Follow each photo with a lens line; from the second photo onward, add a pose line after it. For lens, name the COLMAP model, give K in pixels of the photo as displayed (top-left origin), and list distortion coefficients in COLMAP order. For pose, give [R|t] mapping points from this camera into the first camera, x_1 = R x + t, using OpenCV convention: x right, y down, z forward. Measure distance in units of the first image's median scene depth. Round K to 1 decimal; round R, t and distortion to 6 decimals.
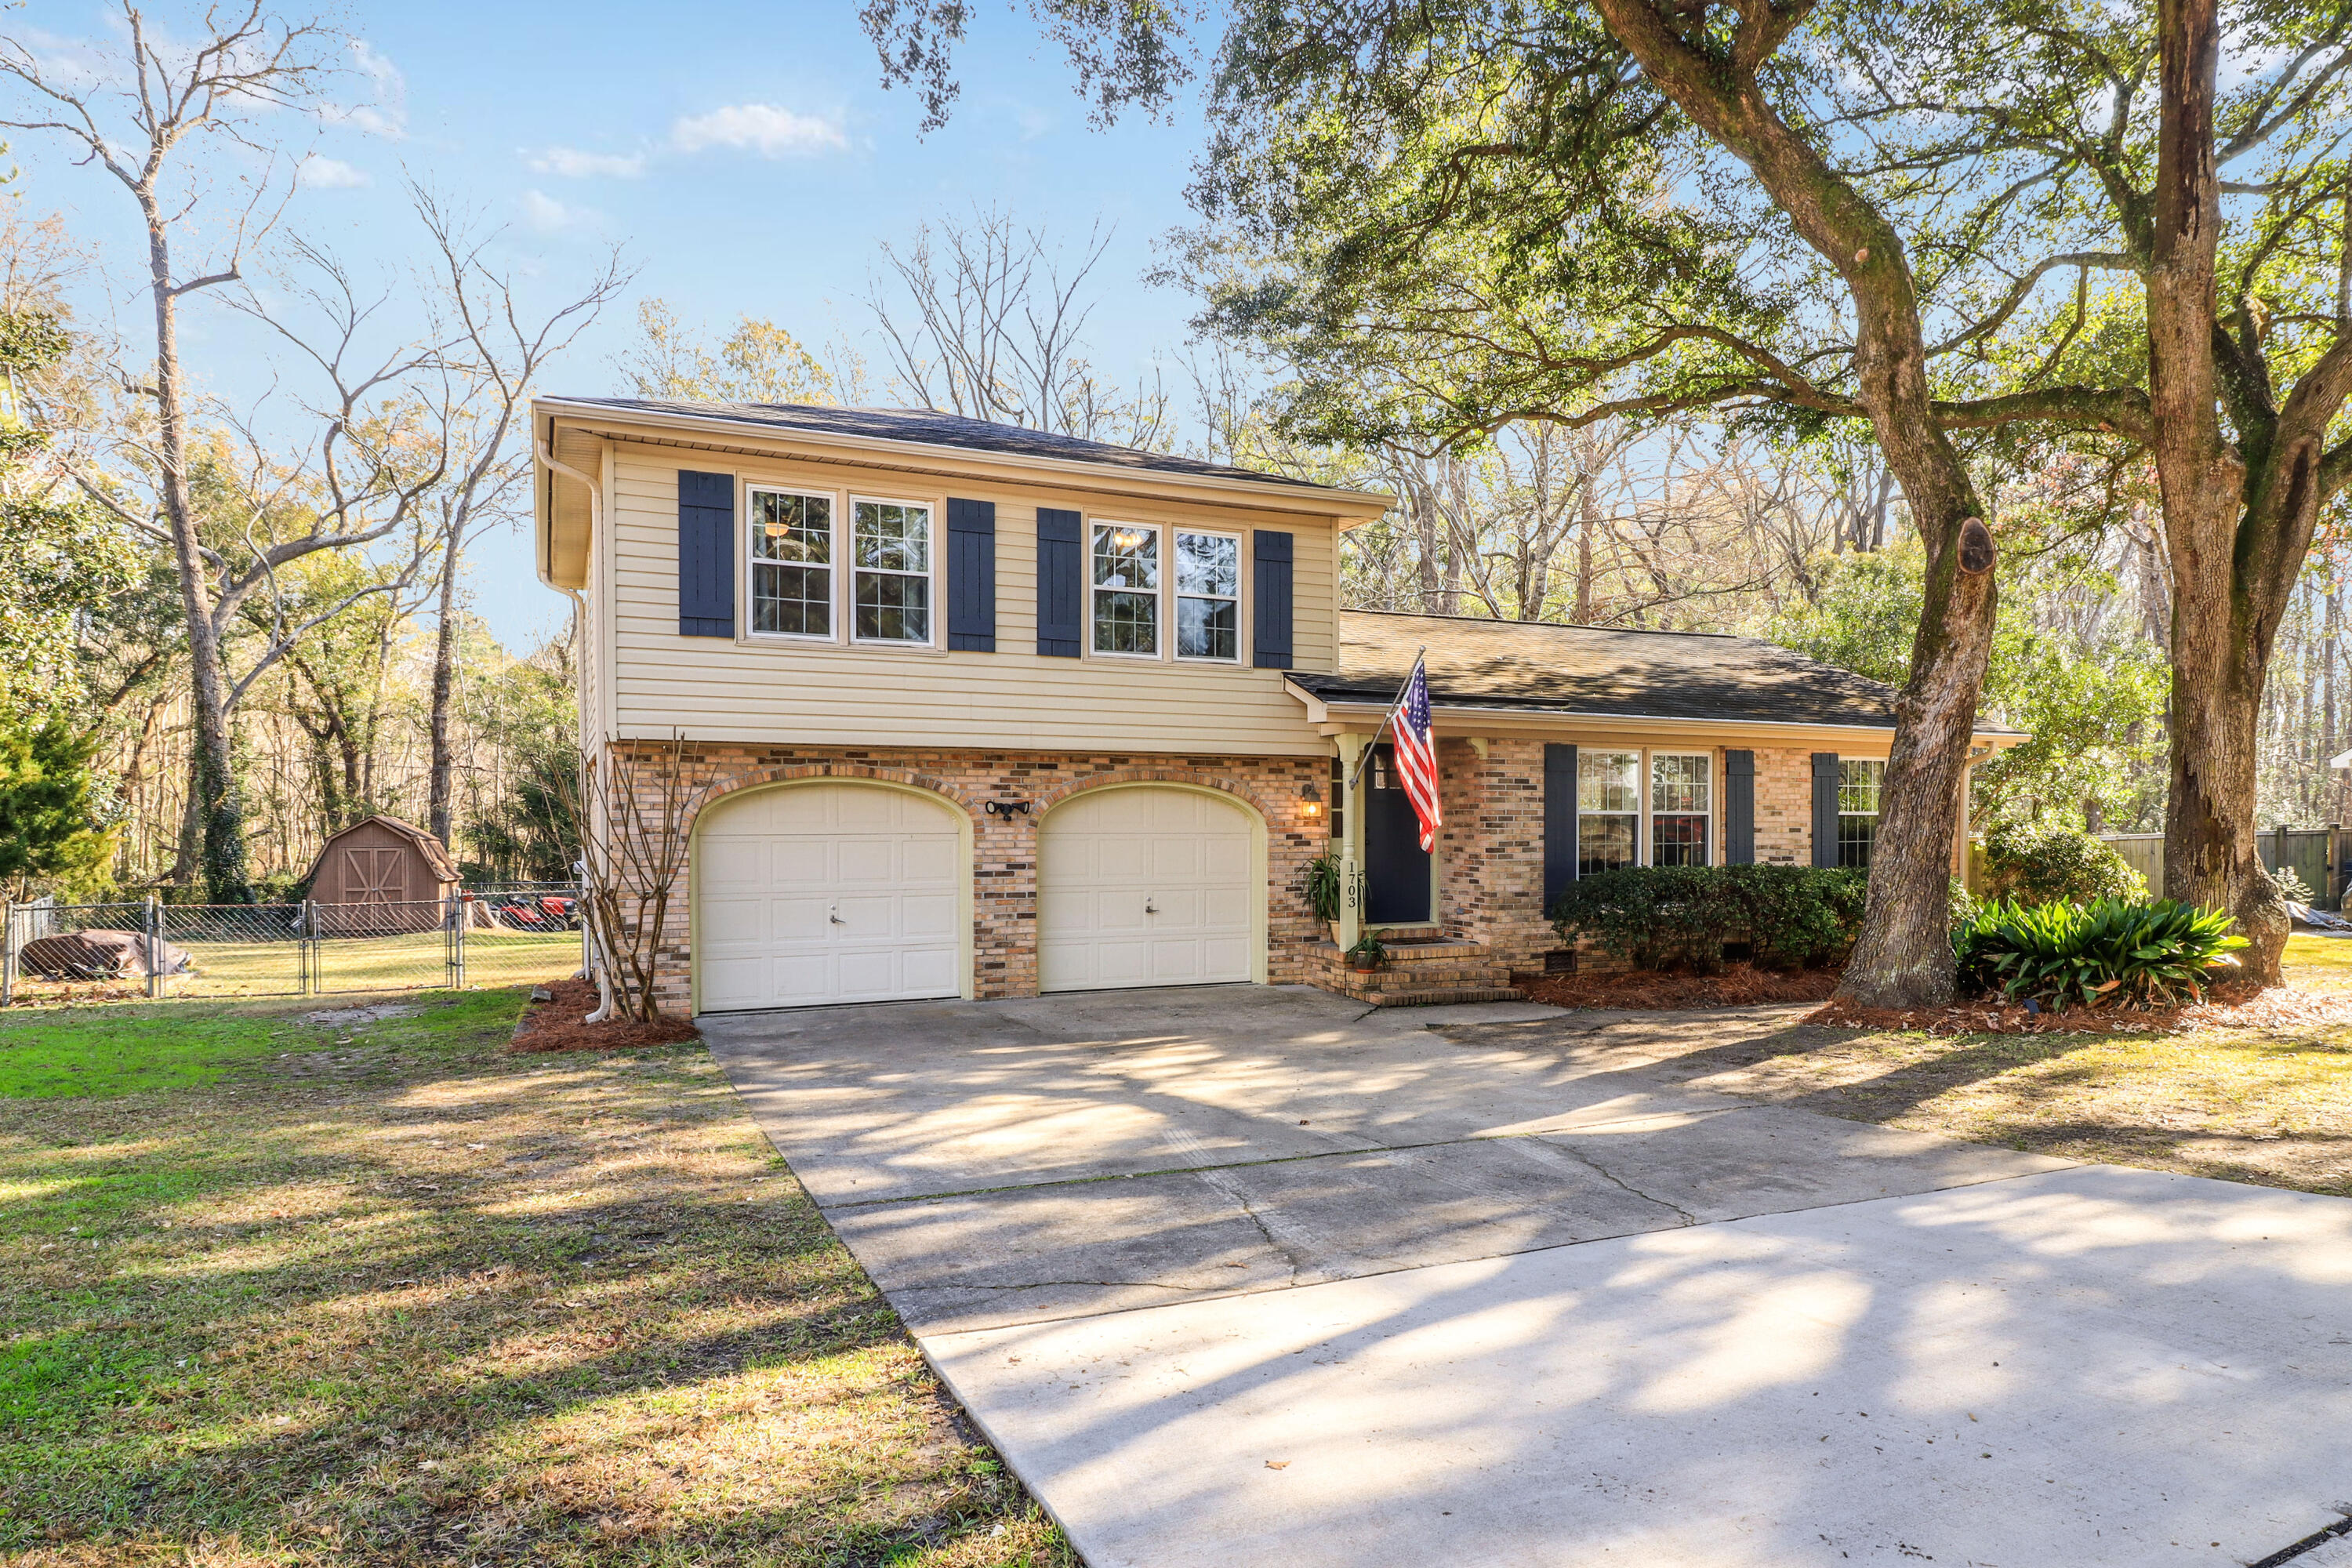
lens RADIAL K [[1105.3, 0, 1172.8], [0, 1105.3, 758.6], [0, 0, 1]] dist [-0.016016, -0.001439]
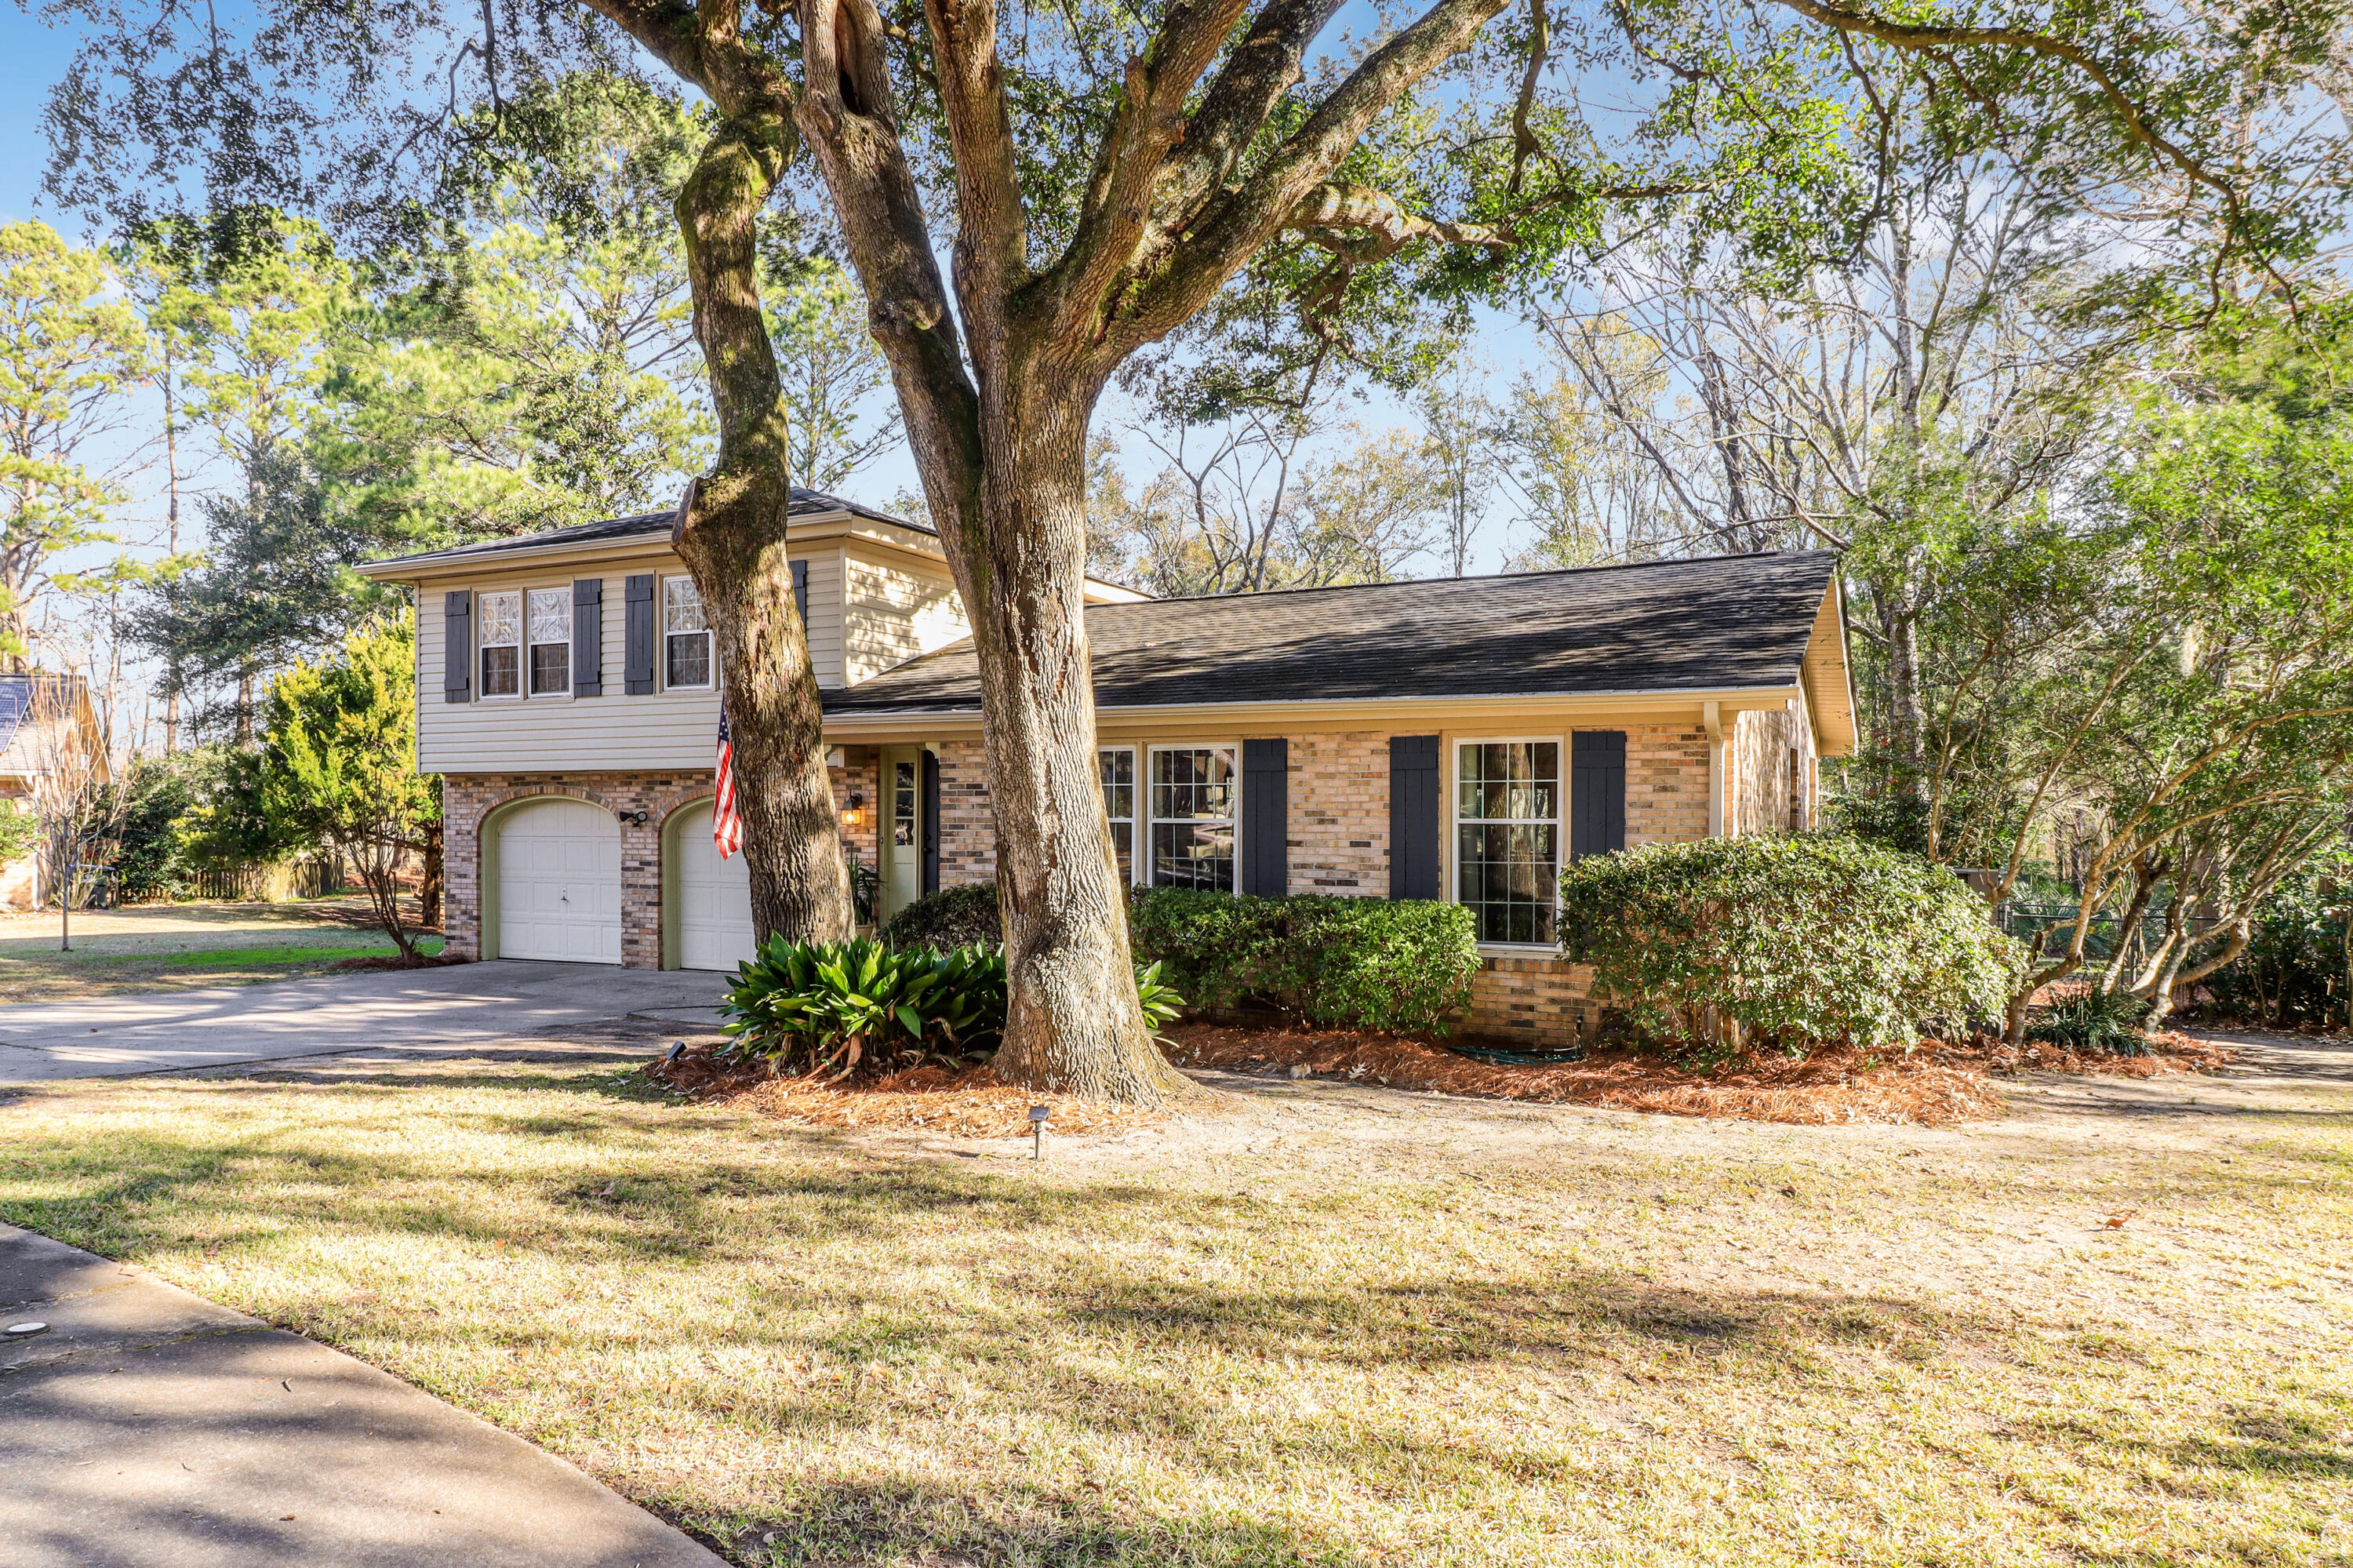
lens RADIAL K [[1105.8, 0, 1173.2], [0, 1105.8, 758.6], [0, 0, 1]] dist [-0.016016, -0.001439]
pose [[0.771956, -0.035113, -0.634705, 1.033728], [0.035120, 0.999304, -0.012569, 0.014511], [0.634705, -0.012588, 0.772652, 0.390035]]
